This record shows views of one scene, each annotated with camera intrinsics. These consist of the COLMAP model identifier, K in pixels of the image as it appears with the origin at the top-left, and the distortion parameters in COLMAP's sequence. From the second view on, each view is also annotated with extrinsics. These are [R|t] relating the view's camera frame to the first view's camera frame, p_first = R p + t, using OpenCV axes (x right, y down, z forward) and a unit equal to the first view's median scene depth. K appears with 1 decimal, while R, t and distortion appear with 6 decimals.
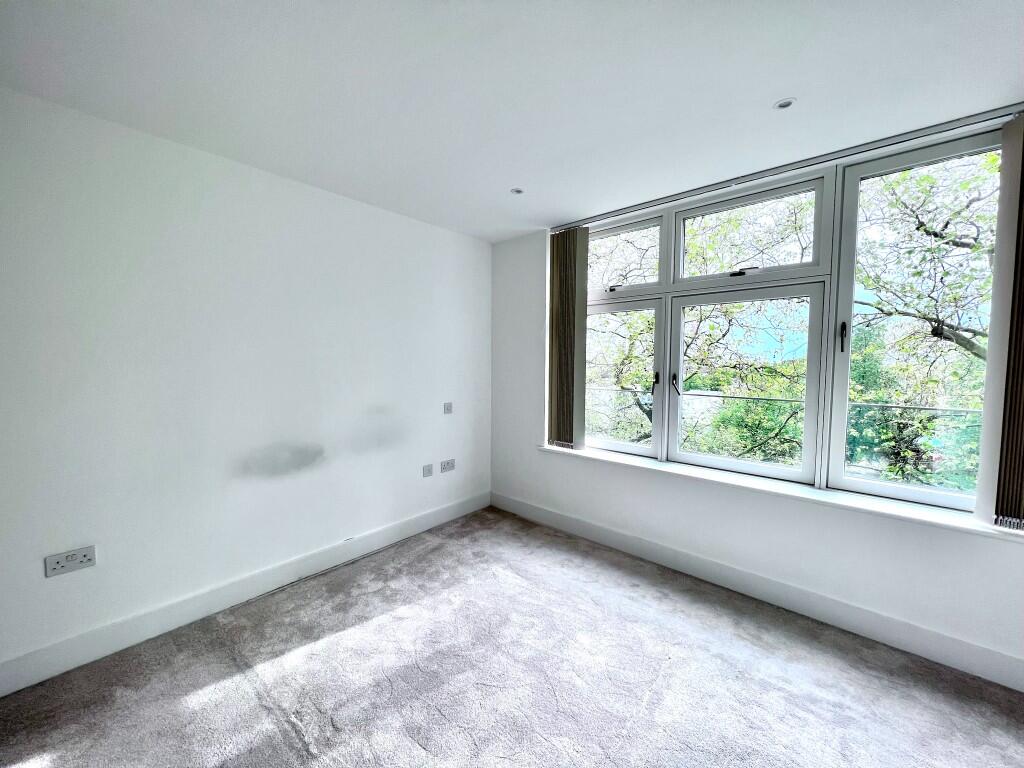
lens RADIAL K [[408.6, 0, 512.0], [0, 408.6, 384.0], [0, 0, 1]] dist [0.001162, 0.000000]
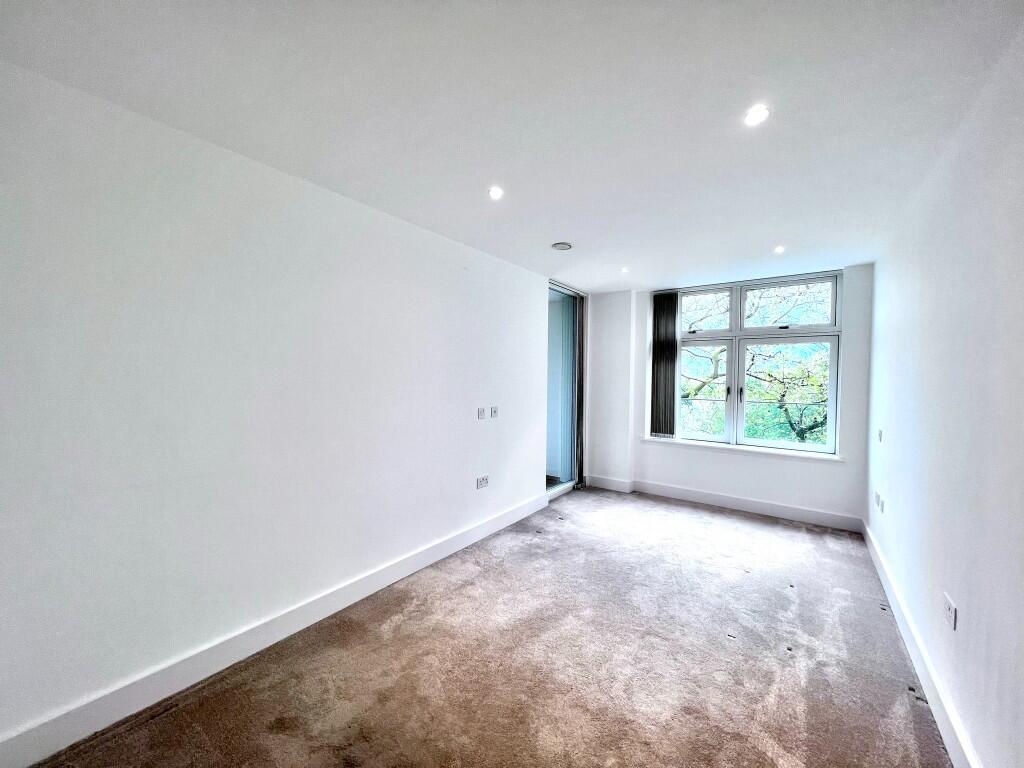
lens RADIAL K [[403.6, 0, 513.2], [0, 403.6, 388.8], [0, 0, 1]] dist [0.000384, 0.000042]
pose [[0.997526, 0.008830, 0.069743, -0.578733], [-0.006666, 0.999491, -0.031196, 0.031348], [-0.069983, 0.030654, 0.997077, -0.478597]]
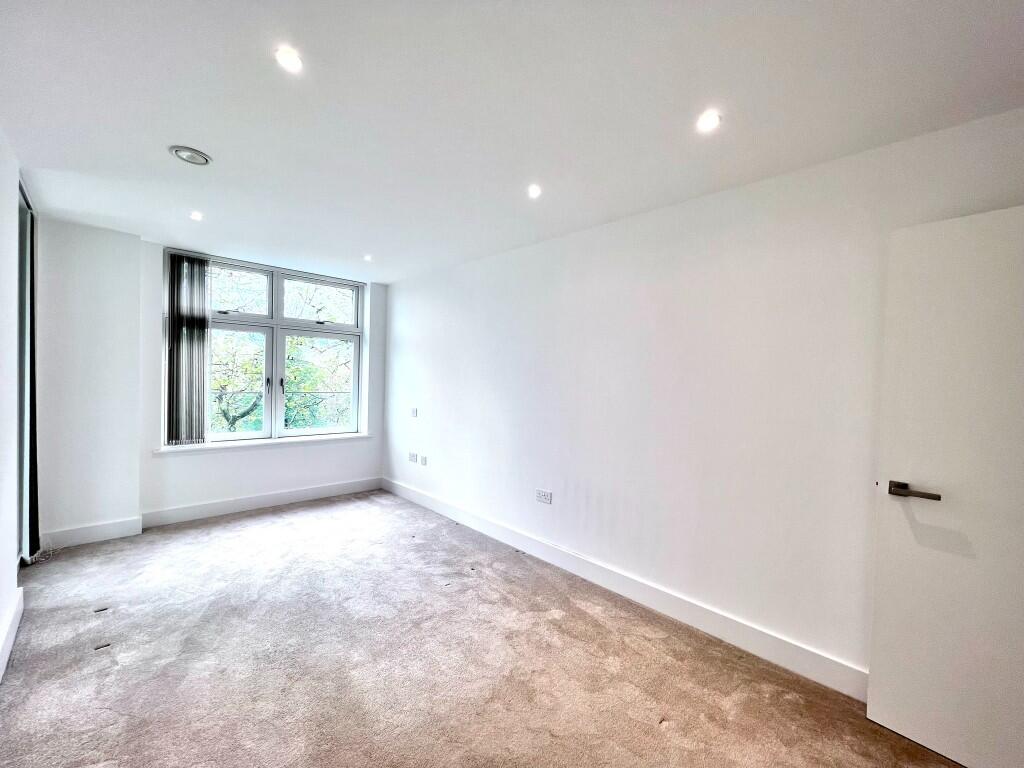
lens RADIAL K [[403.6, 0, 513.2], [0, 403.6, 388.8], [0, 0, 1]] dist [0.000384, 0.000042]
pose [[0.116076, -0.025992, 0.992900, -0.985331], [0.032564, 0.999220, 0.022350, 0.005753], [-0.992706, 0.029739, 0.116832, -0.026497]]
